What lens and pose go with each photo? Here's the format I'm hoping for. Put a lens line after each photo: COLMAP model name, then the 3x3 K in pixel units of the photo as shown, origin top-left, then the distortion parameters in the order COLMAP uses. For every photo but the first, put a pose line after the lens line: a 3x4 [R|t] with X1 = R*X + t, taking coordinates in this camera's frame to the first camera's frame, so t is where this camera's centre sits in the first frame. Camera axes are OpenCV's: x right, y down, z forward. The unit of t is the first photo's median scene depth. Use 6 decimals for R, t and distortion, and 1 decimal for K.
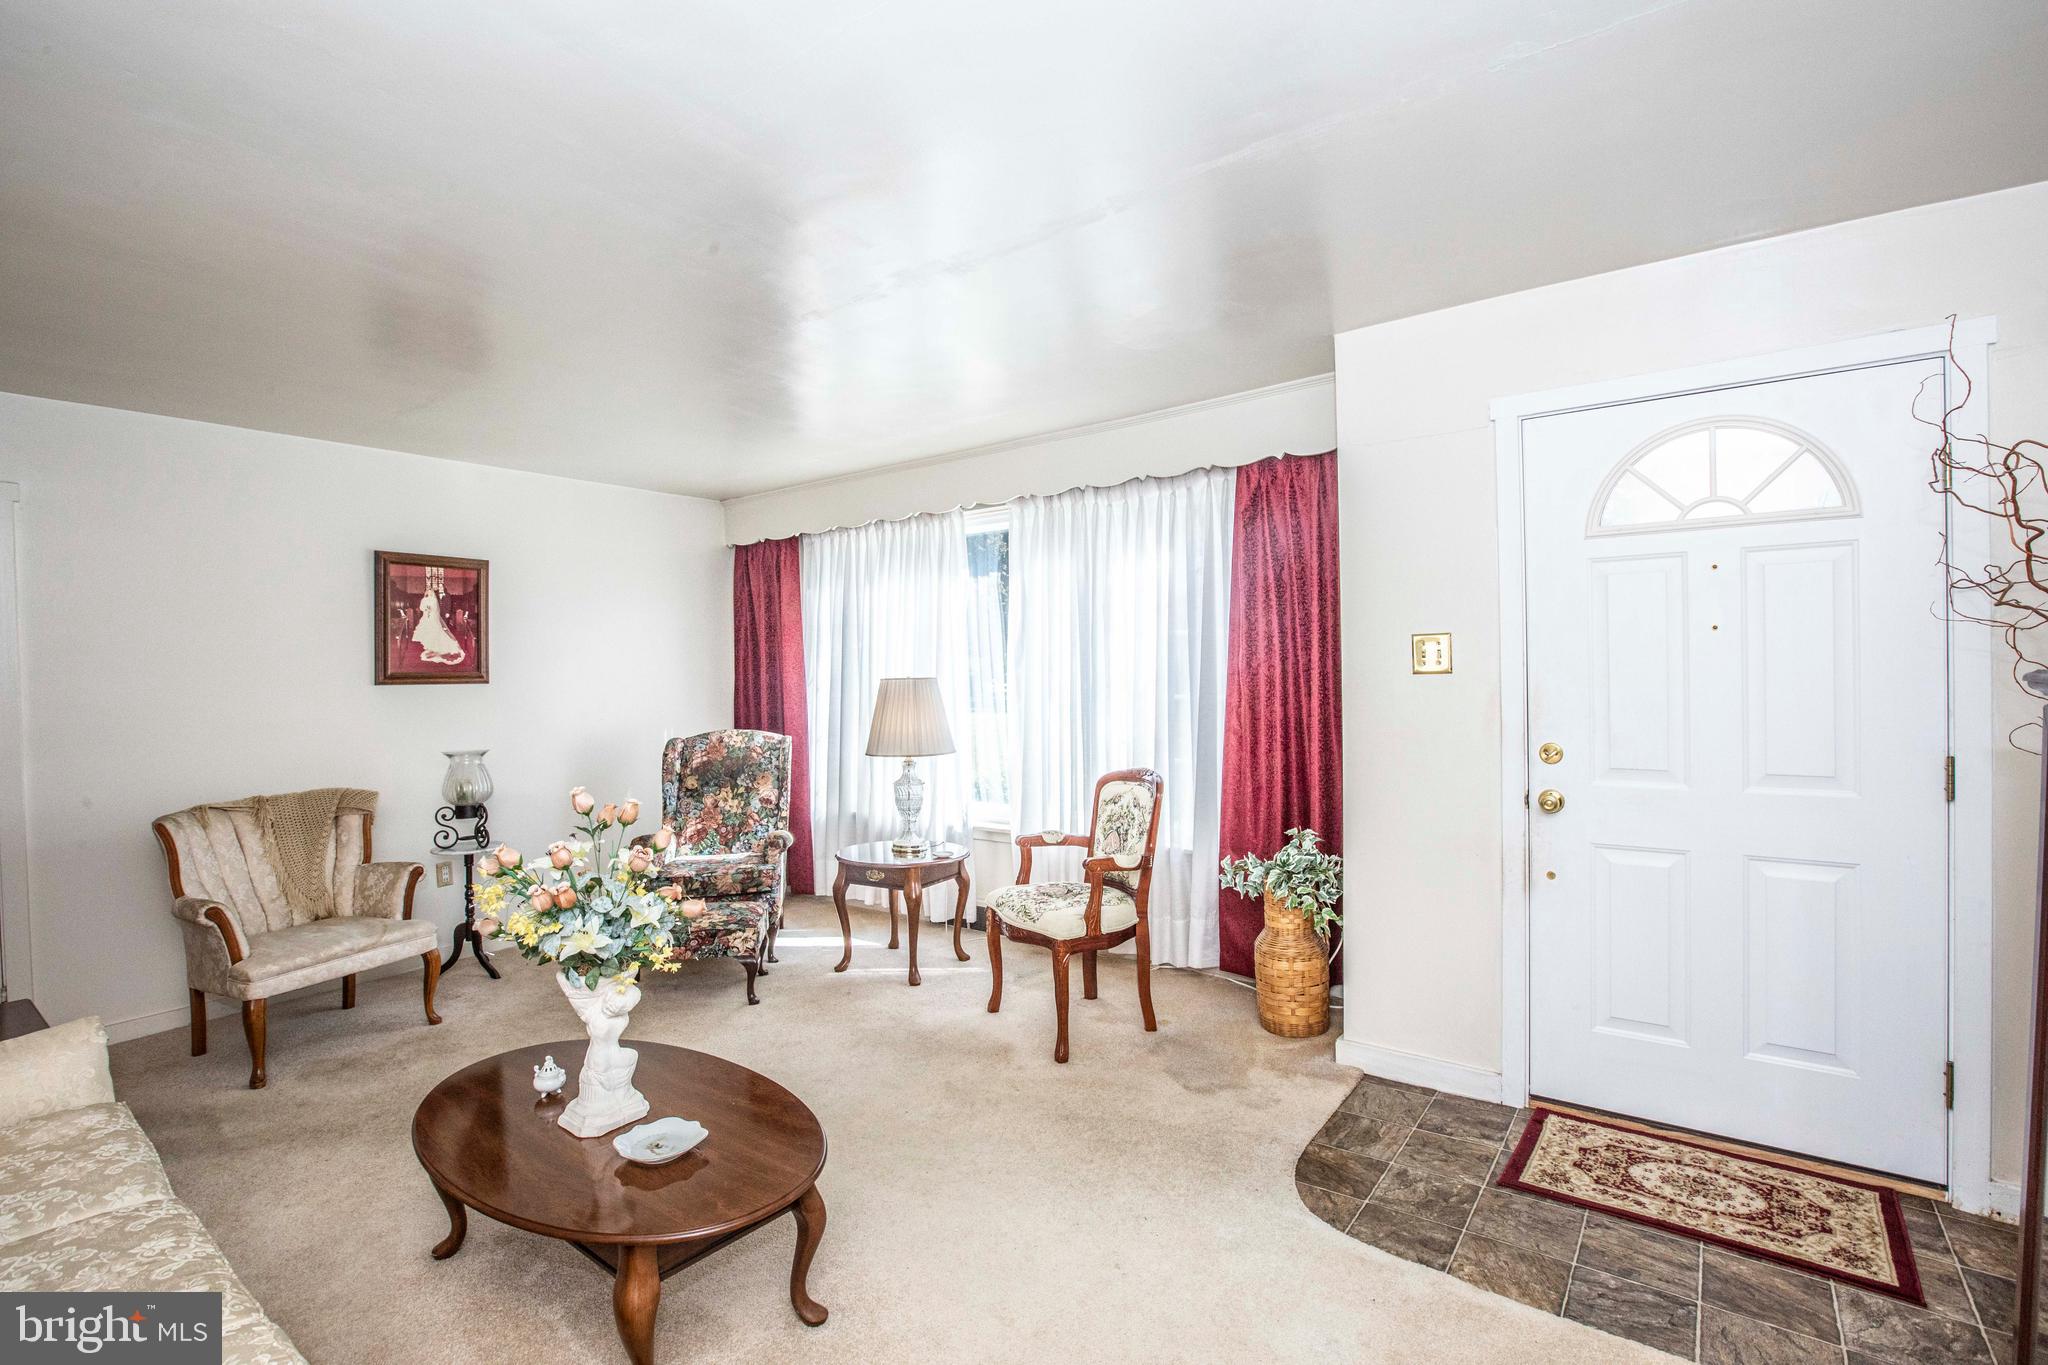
lens RADIAL K [[947.4, 0, 1019.9], [0, 947.4, 677.8], [0, 0, 1]] dist [-0.059366, 0.025789]
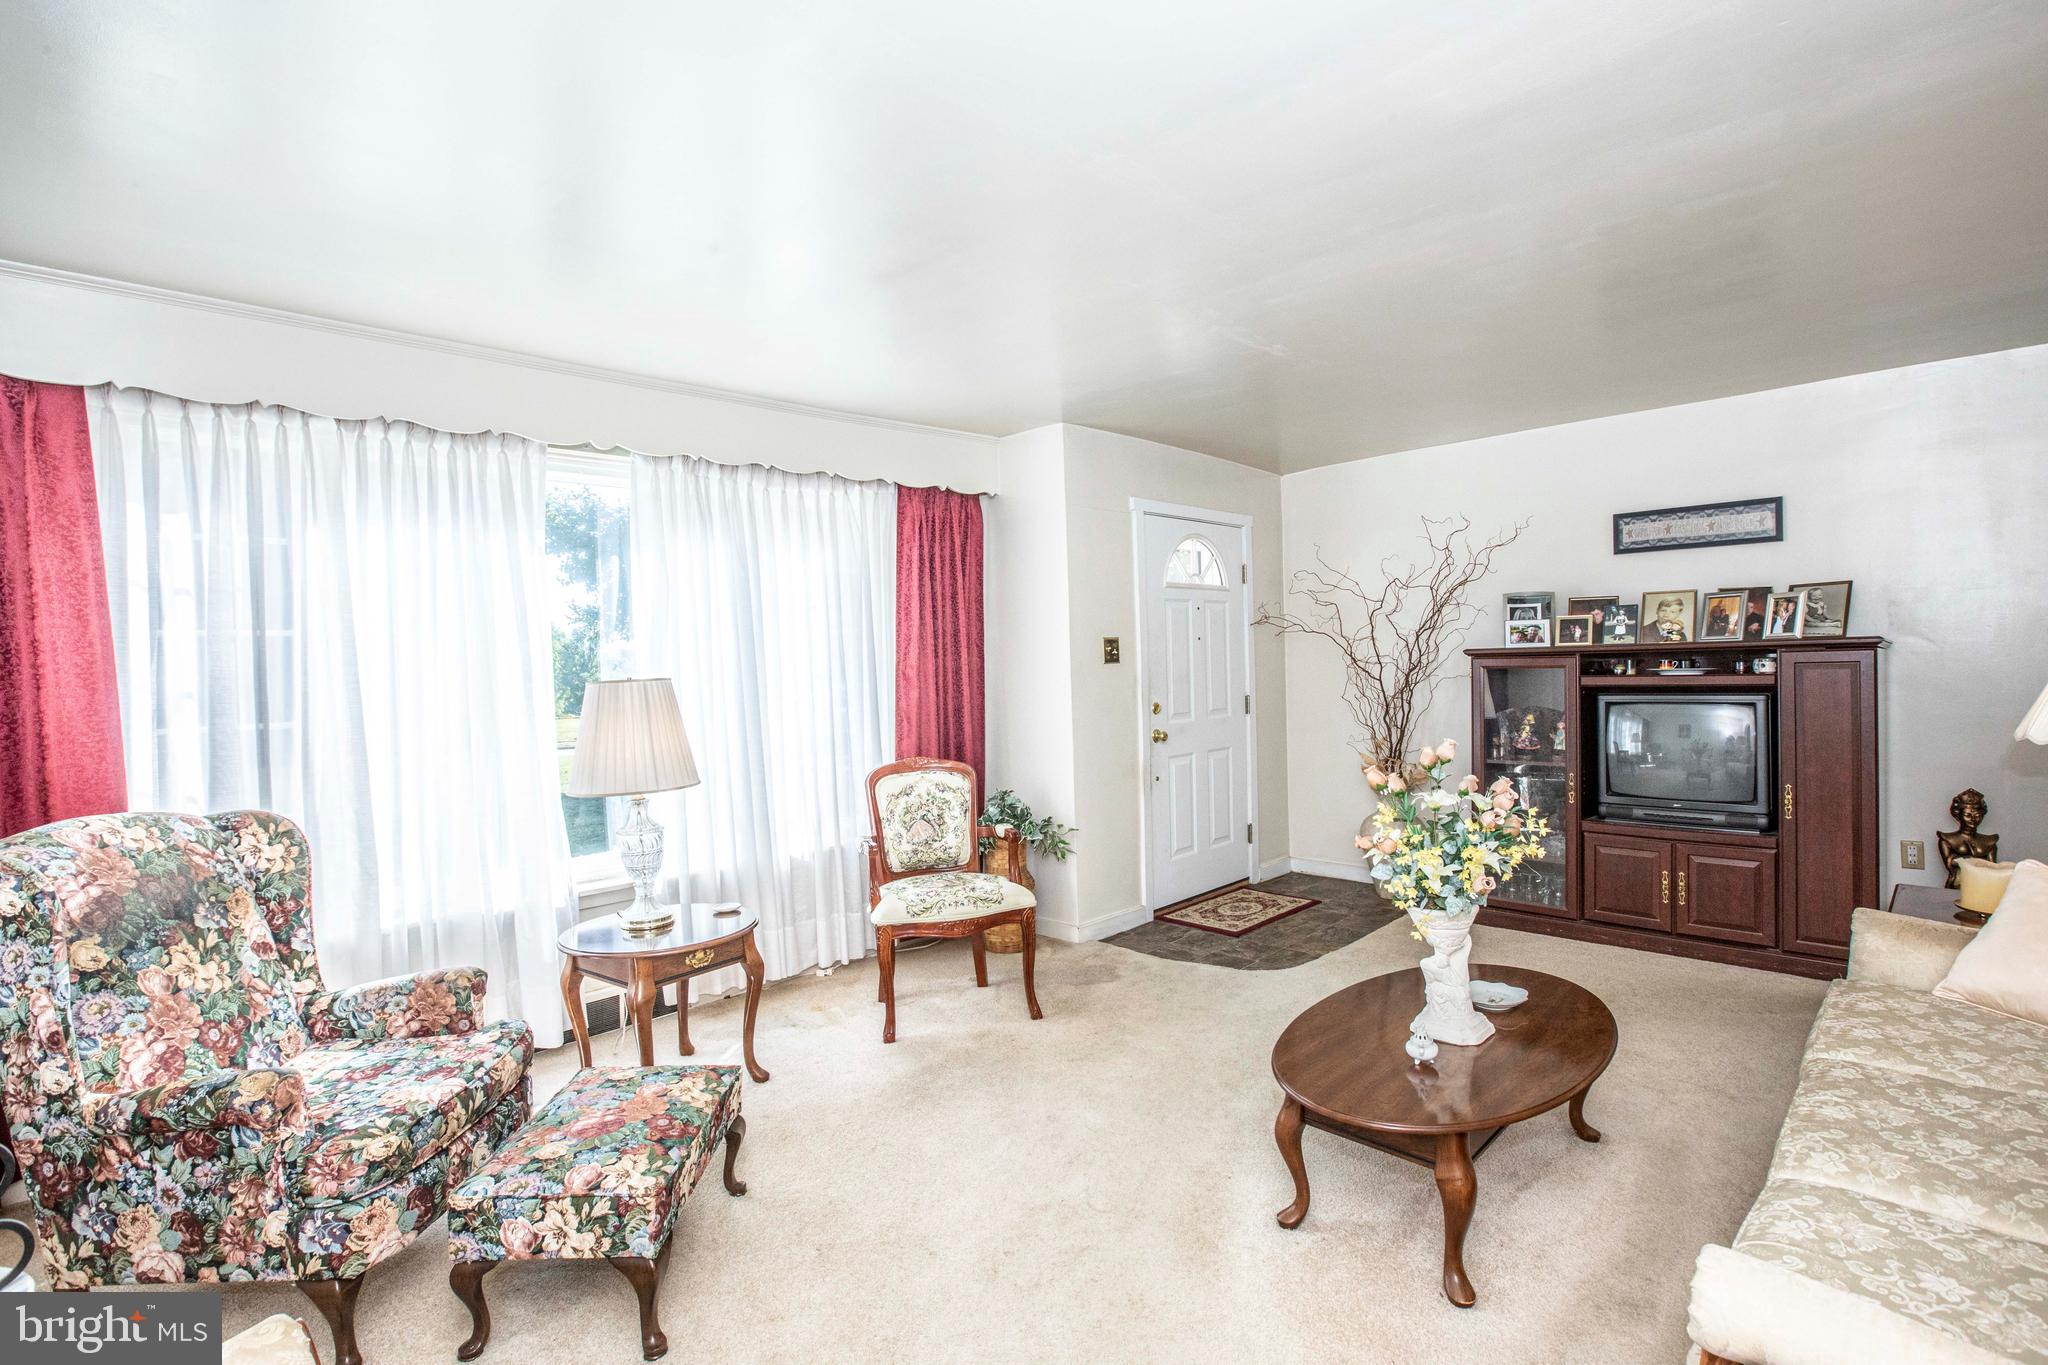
lens RADIAL K [[947.4, 0, 1019.9], [0, 947.4, 677.8], [0, 0, 1]] dist [-0.059366, 0.025789]
pose [[0.142176, -0.001257, 0.989841, -0.803235], [0.040416, 0.999173, -0.004537, 0.014325], [-0.989016, 0.040650, 0.142109, 0.656542]]
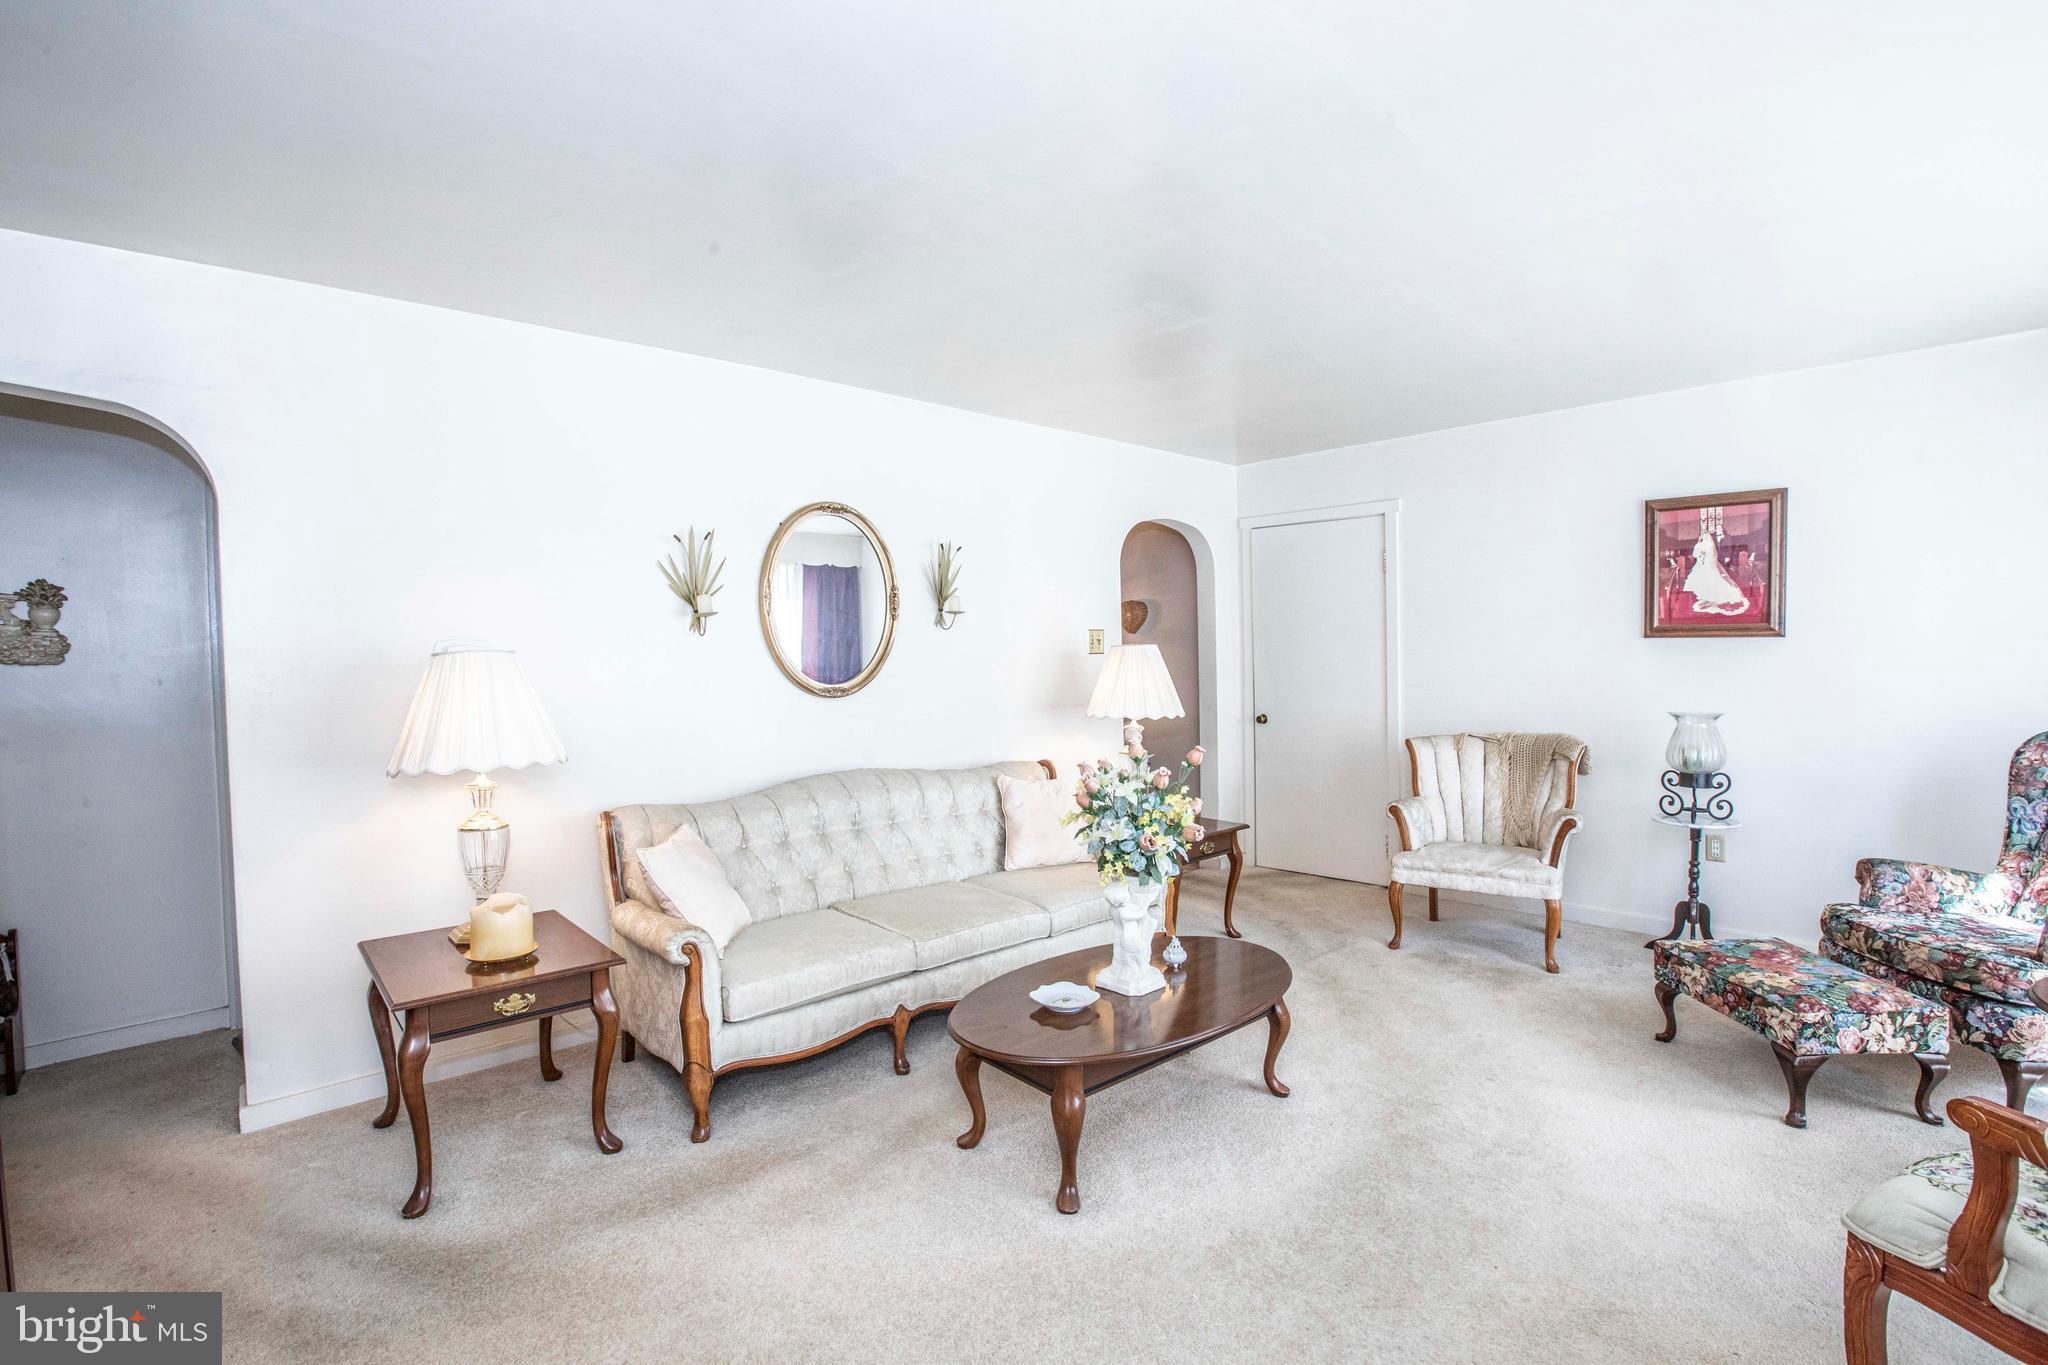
lens RADIAL K [[947.4, 0, 1019.9], [0, 947.4, 677.8], [0, 0, 1]] dist [-0.059366, 0.025789]
pose [[-0.203760, 0.047834, -0.977852, 0.406964], [0.008740, 0.998855, 0.047040, -0.002199], [0.978982, 0.001039, -0.203945, 0.551168]]
